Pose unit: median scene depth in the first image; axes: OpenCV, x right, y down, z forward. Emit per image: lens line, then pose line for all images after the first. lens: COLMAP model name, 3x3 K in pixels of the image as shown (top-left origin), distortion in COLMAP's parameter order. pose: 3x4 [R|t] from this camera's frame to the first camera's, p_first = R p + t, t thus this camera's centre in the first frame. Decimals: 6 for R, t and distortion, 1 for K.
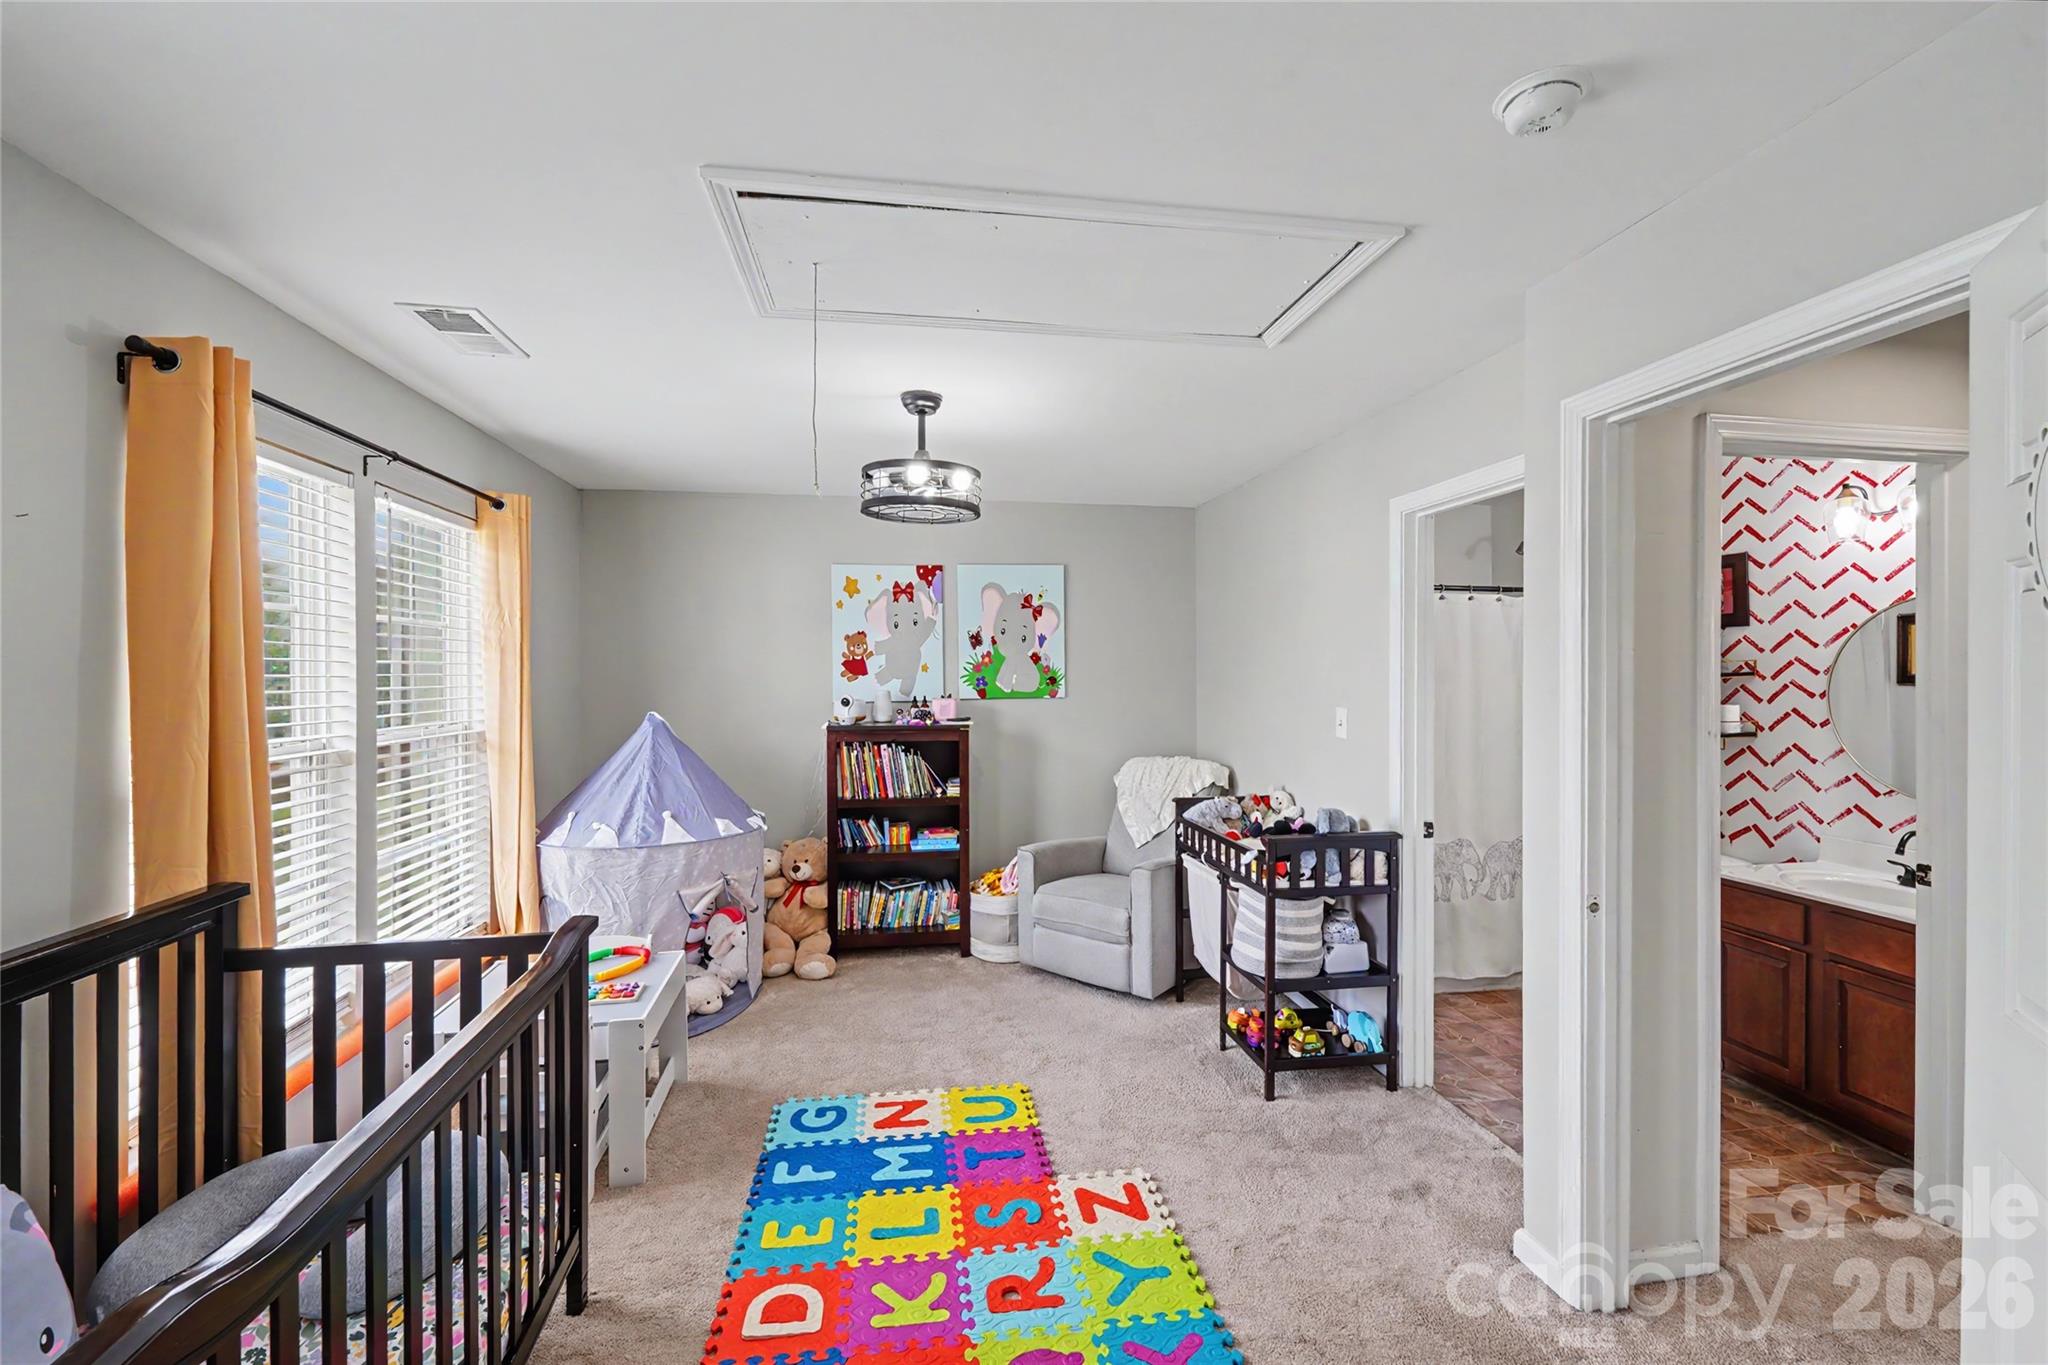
lens RADIAL K [[846.1, 0, 1025.0], [0, 846.1, 675.0], [0, 0, 1]] dist [0.008578, -0.000586]
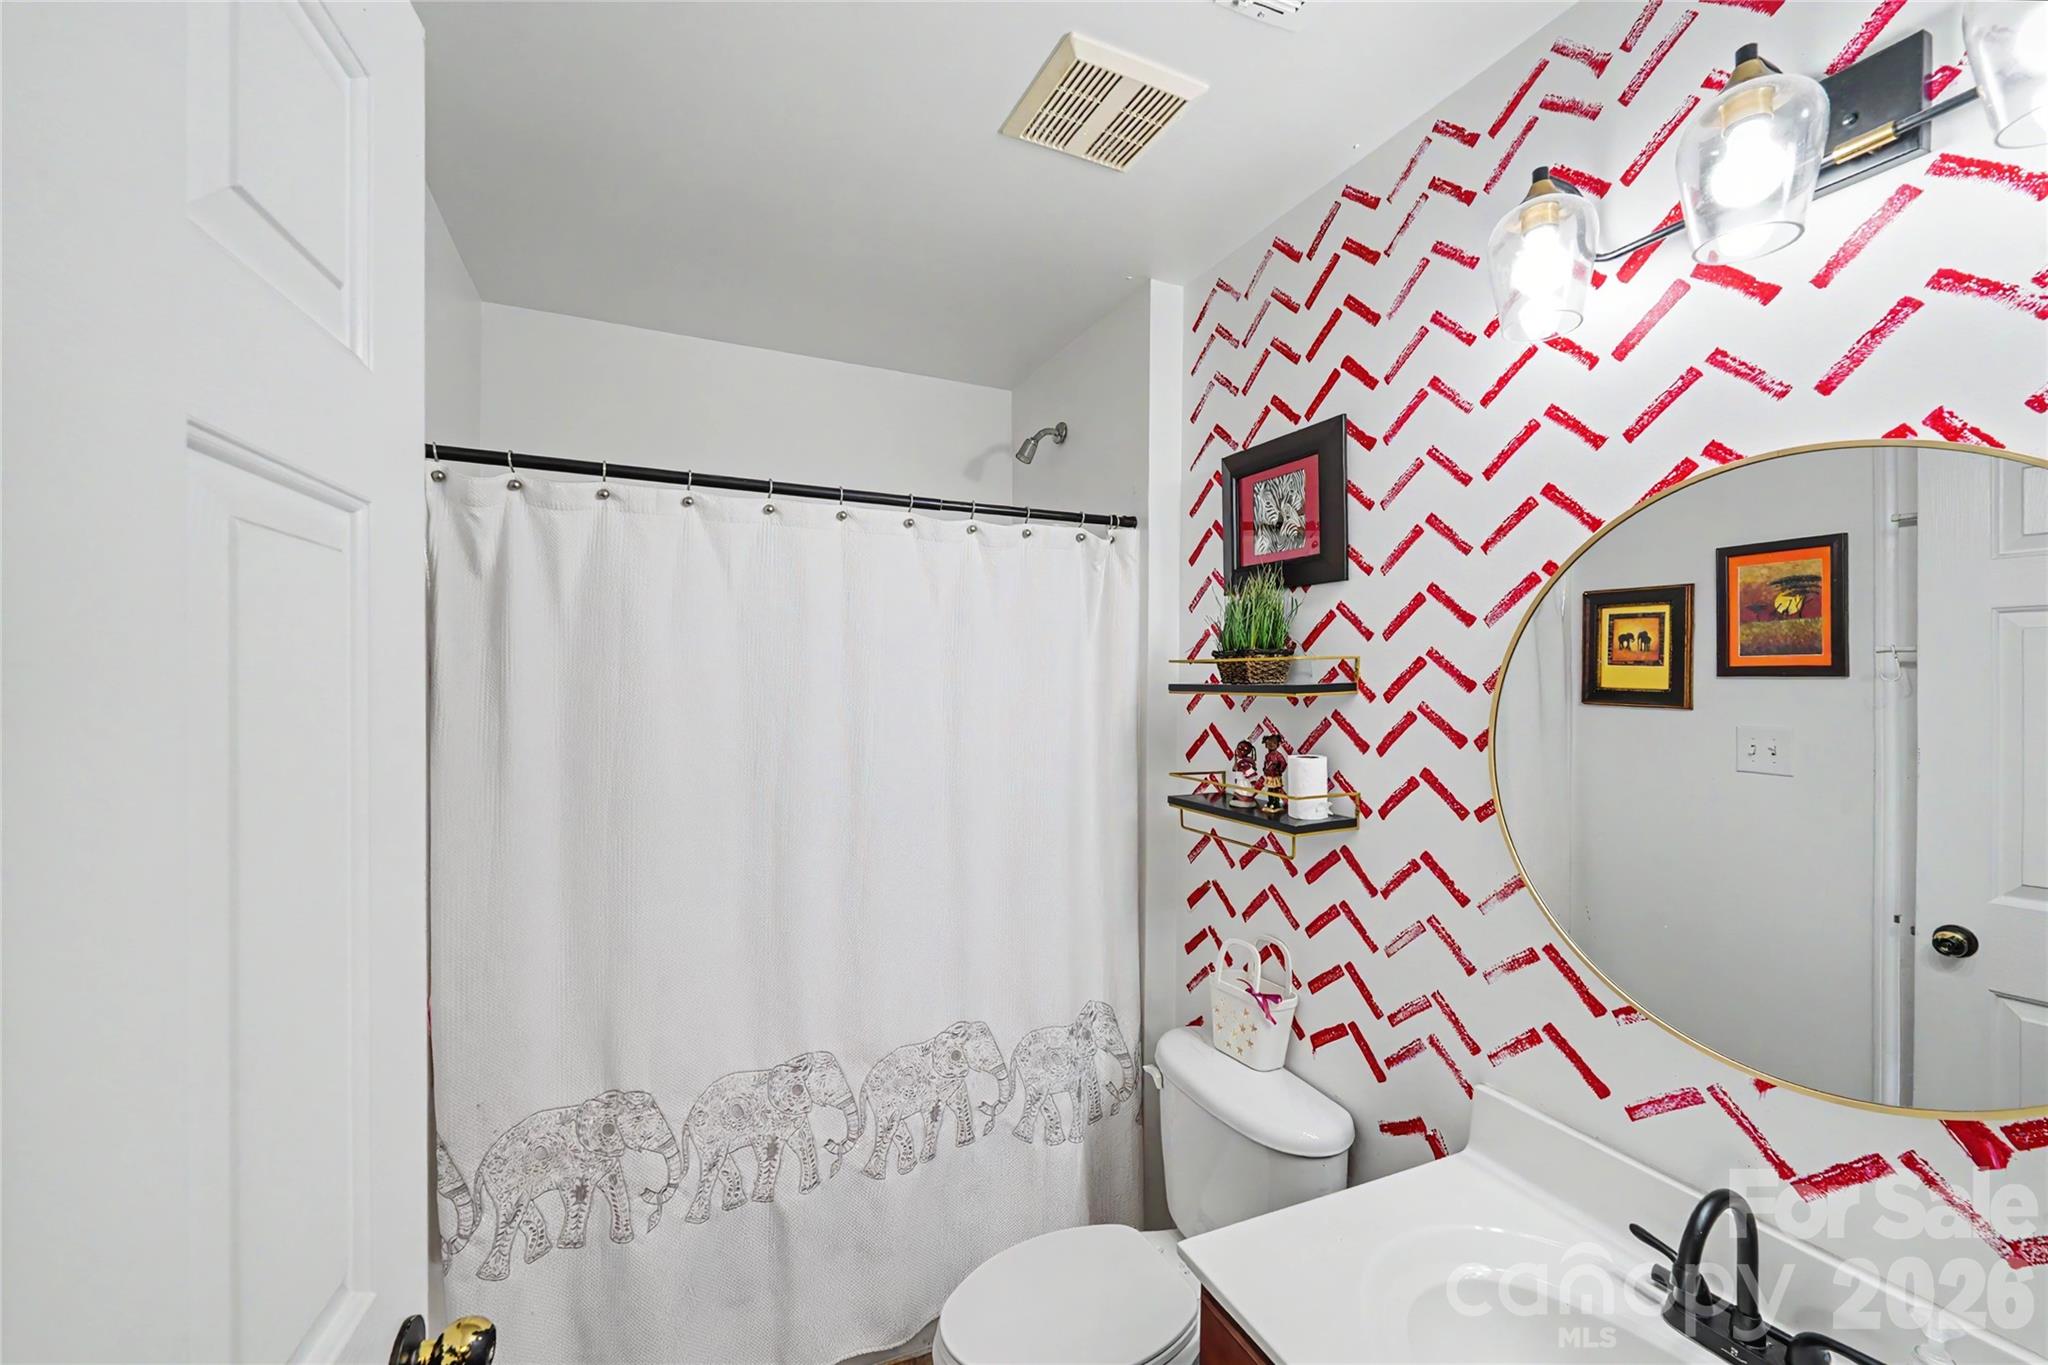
lens RADIAL K [[823.7, 0, 1026.3], [0, 823.7, 686.1], [0, 0, 1]] dist [0.008807, 0.000148]
pose [[0.968233, 0.005851, 0.249983, 0.600054], [-0.007720, 0.999949, 0.006498, -0.003675], [-0.249932, -0.008221, 0.968228, 0.643915]]
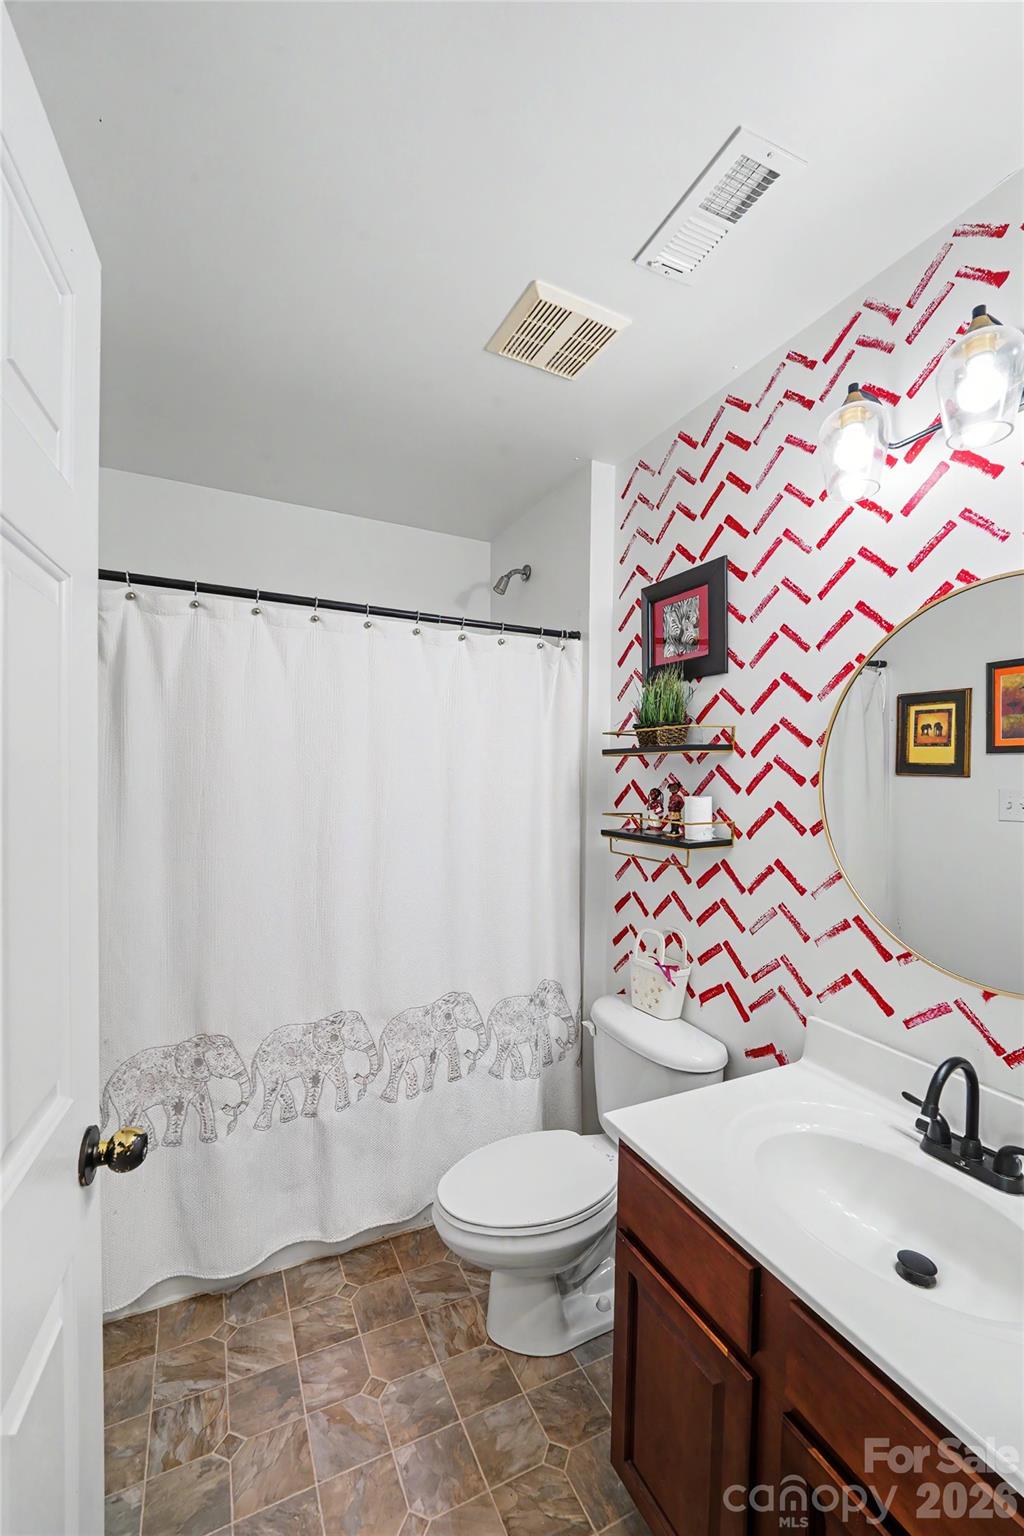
lens RADIAL K [[626.9, 0, 519.9], [0, 626.9, 785.0], [0, 0, 1]] dist [0.000368, -0.001308]
pose [[0.958843, 0.009866, 0.283765, 0.590349], [-0.014424, 0.999798, 0.013979, 0.022734], [-0.283569, -0.017497, 0.958792, 0.614078]]
